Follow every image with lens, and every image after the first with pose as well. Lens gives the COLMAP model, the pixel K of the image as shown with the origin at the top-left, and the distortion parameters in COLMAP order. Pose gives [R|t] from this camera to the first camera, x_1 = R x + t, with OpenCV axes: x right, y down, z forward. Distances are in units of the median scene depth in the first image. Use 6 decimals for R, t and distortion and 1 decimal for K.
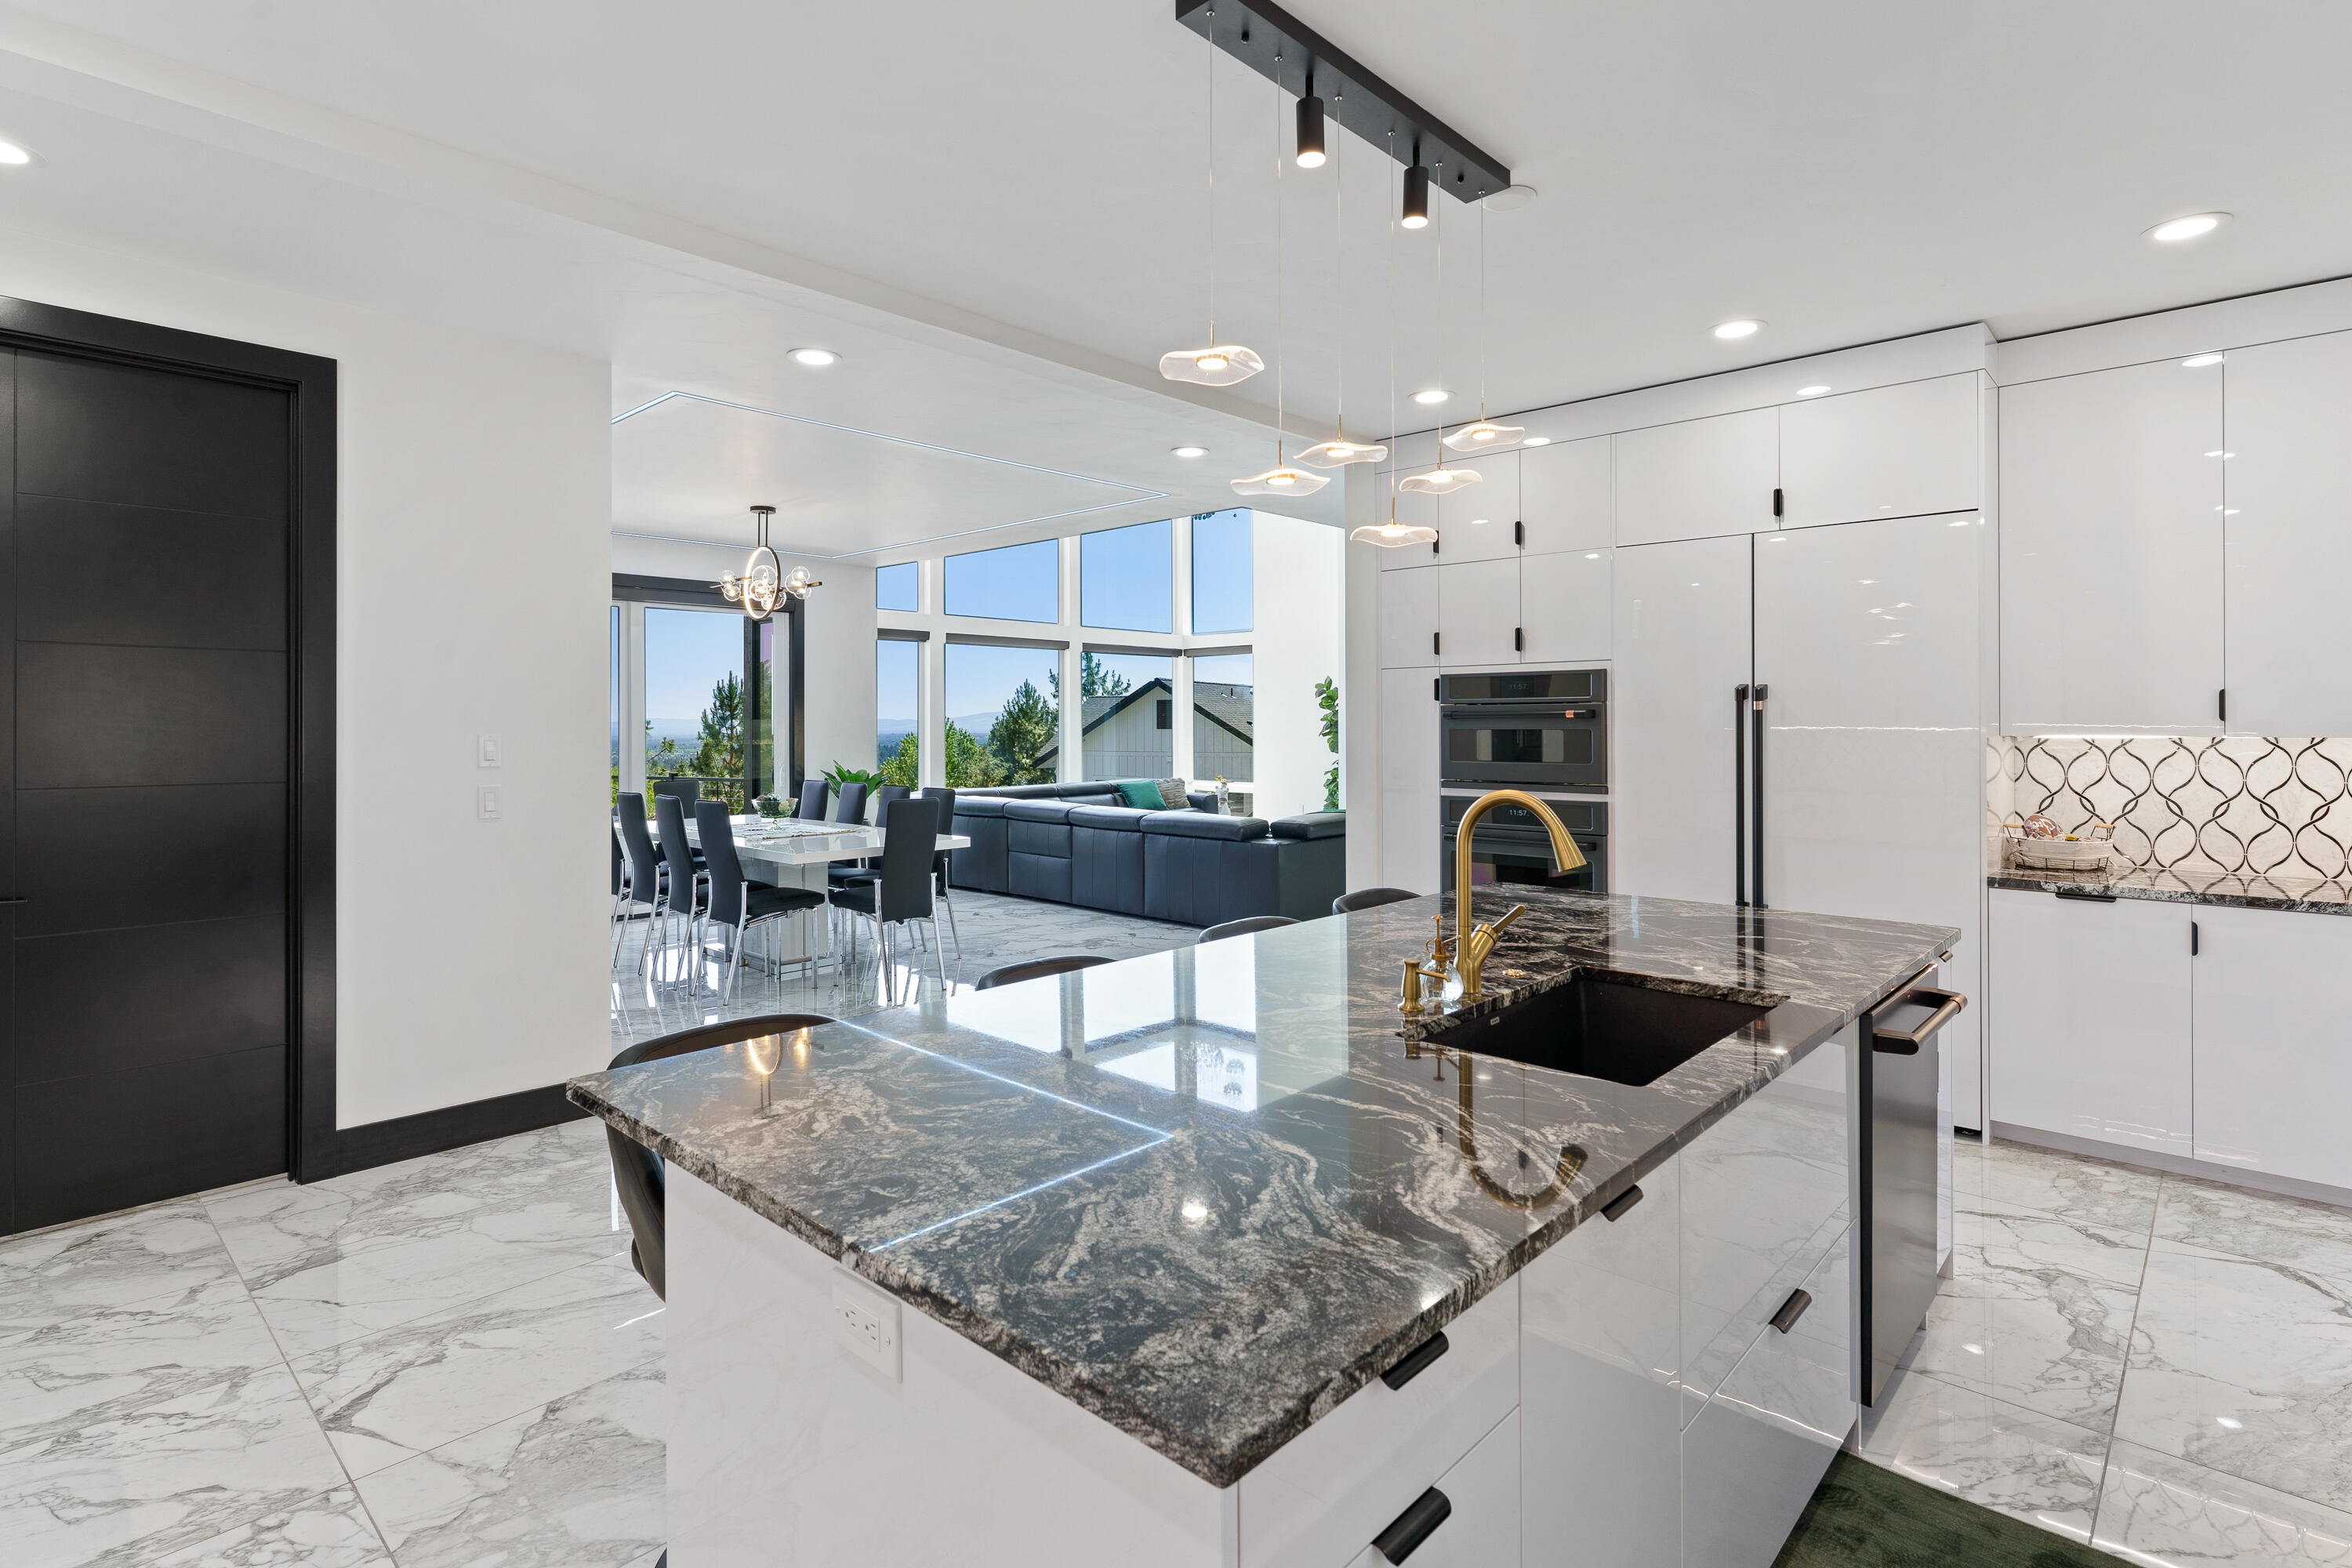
lens RADIAL K [[1152.5, 0, 1163.1], [0, 1152.5, 714.7], [0, 0, 1]] dist [-0.003016, -0.000429]
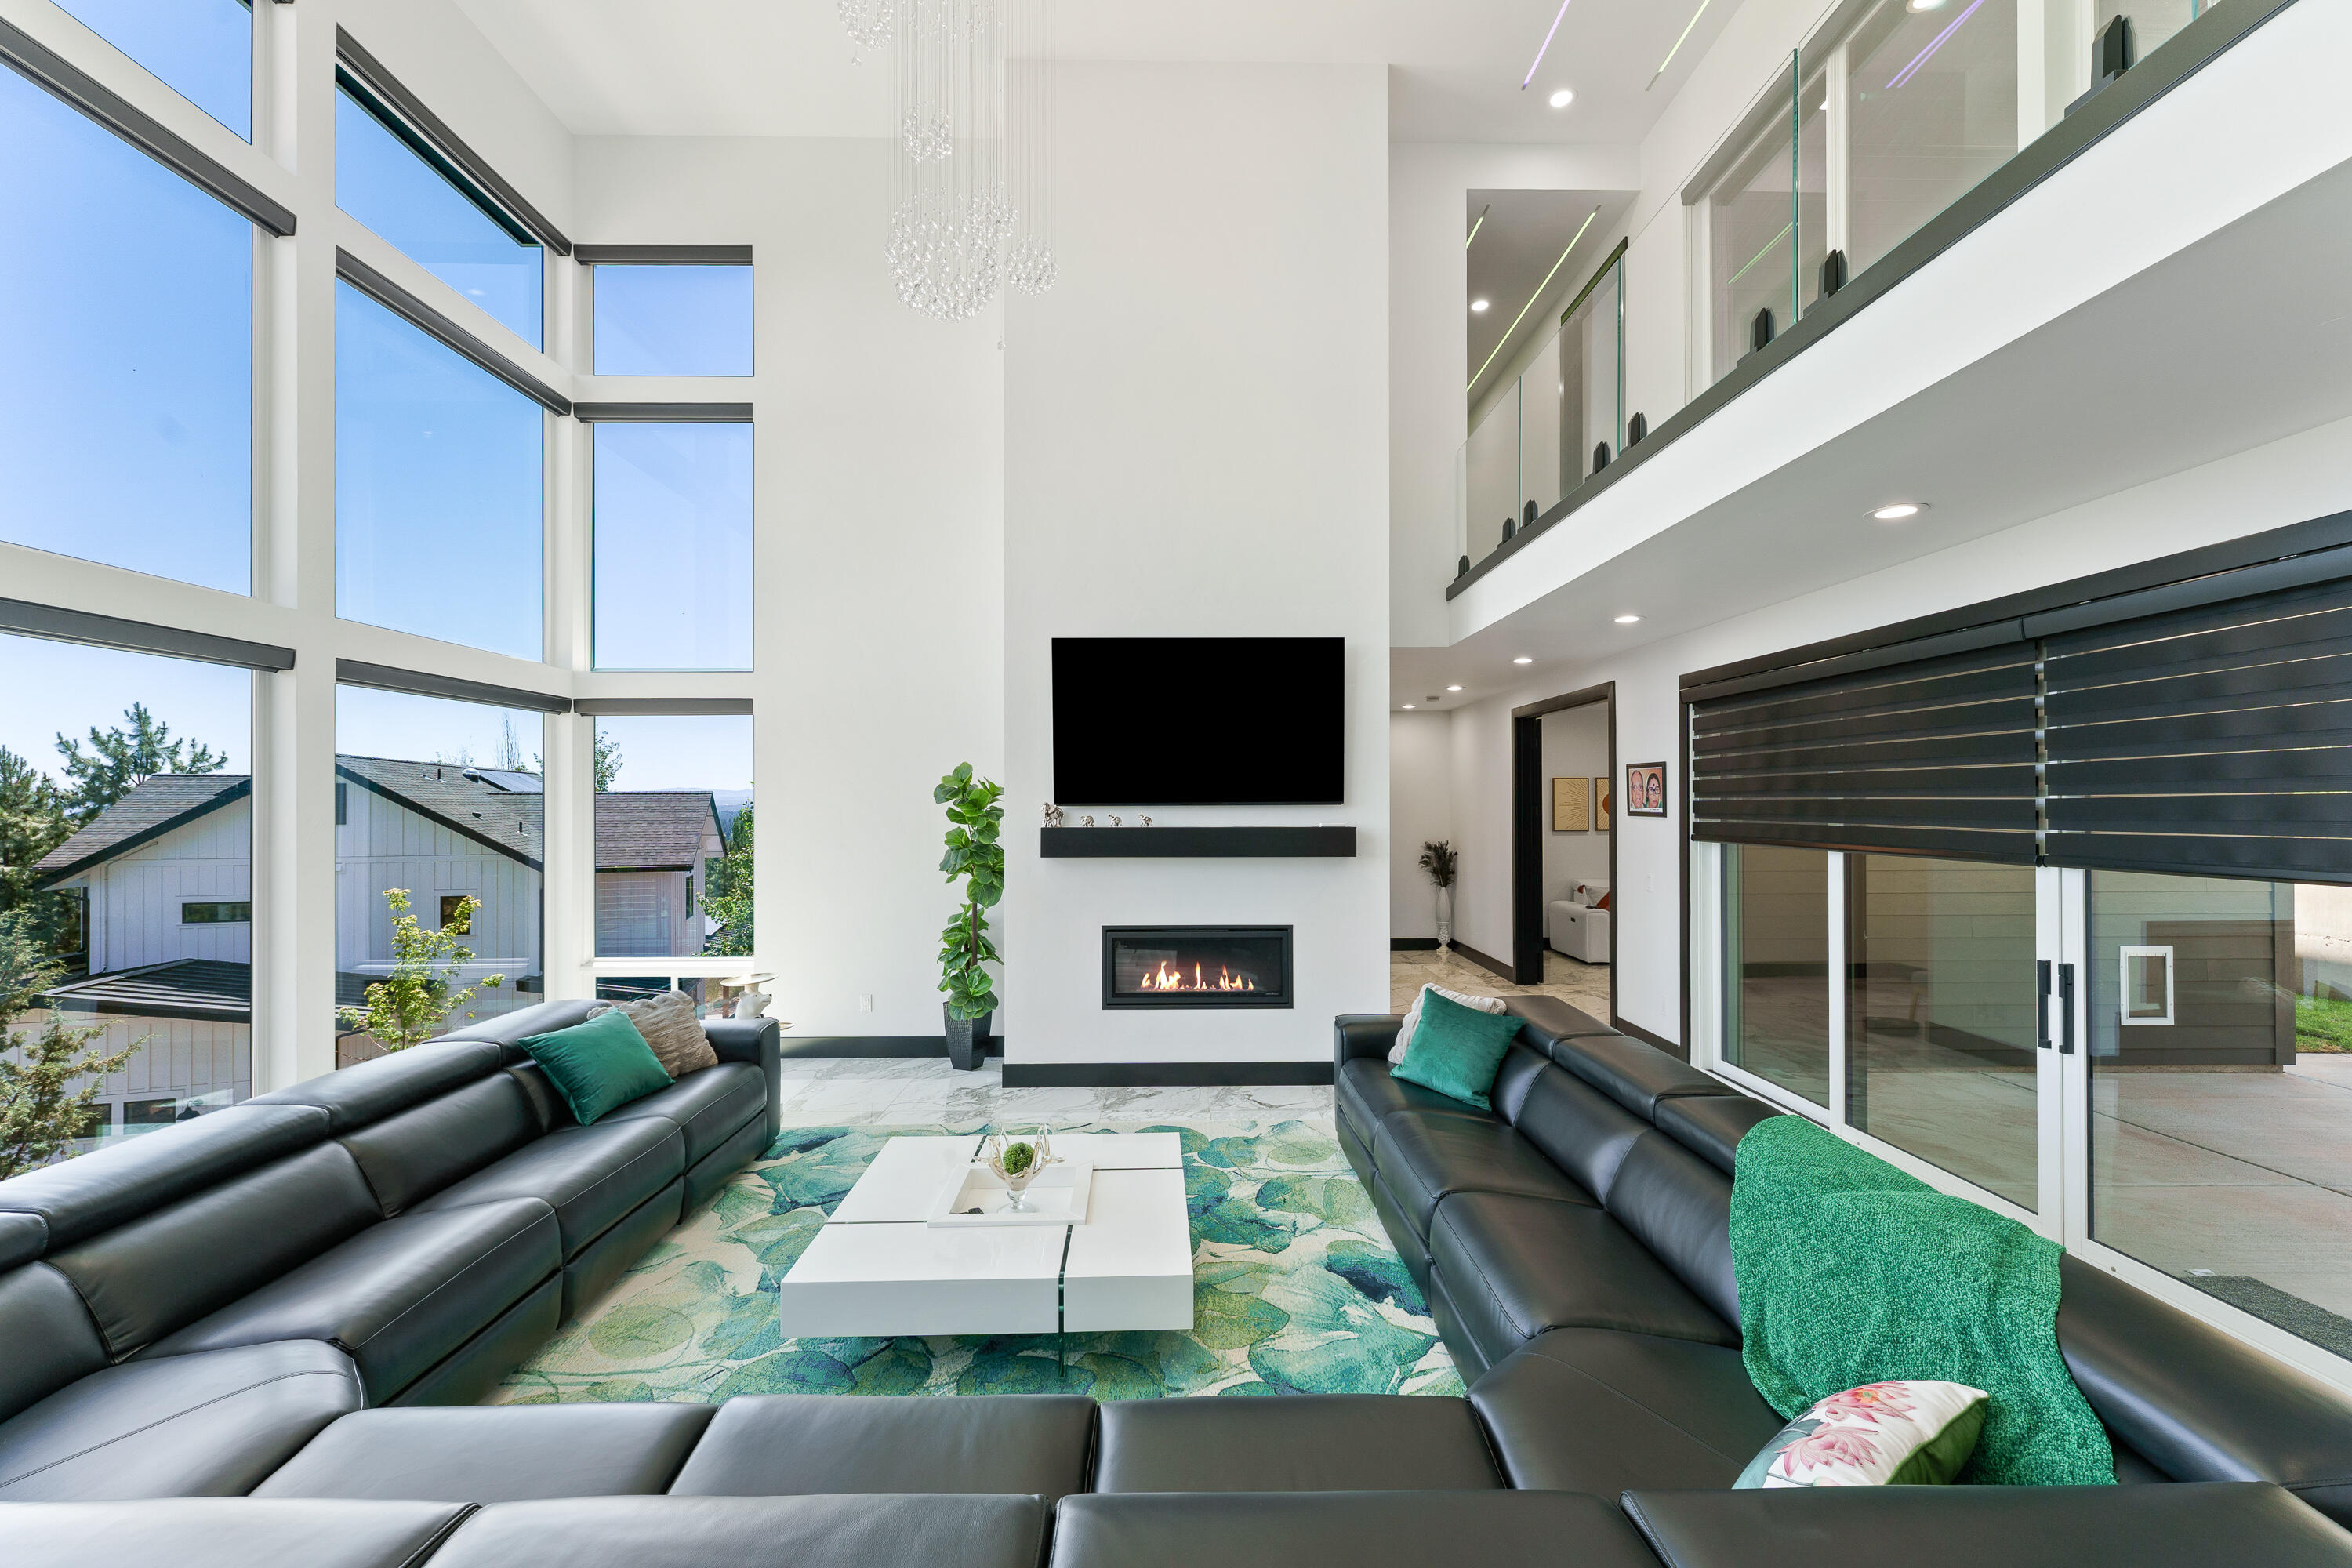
lens RADIAL K [[953.0, 0, 1165.1], [0, 953.0, 804.2], [0, 0, 1]] dist [-0.001277, 0.000738]
pose [[0.715425, -0.002034, 0.698686, -0.087767], [-0.004273, 0.999964, 0.007287, -0.015025], [-0.698676, -0.008199, 0.715391, 0.521630]]
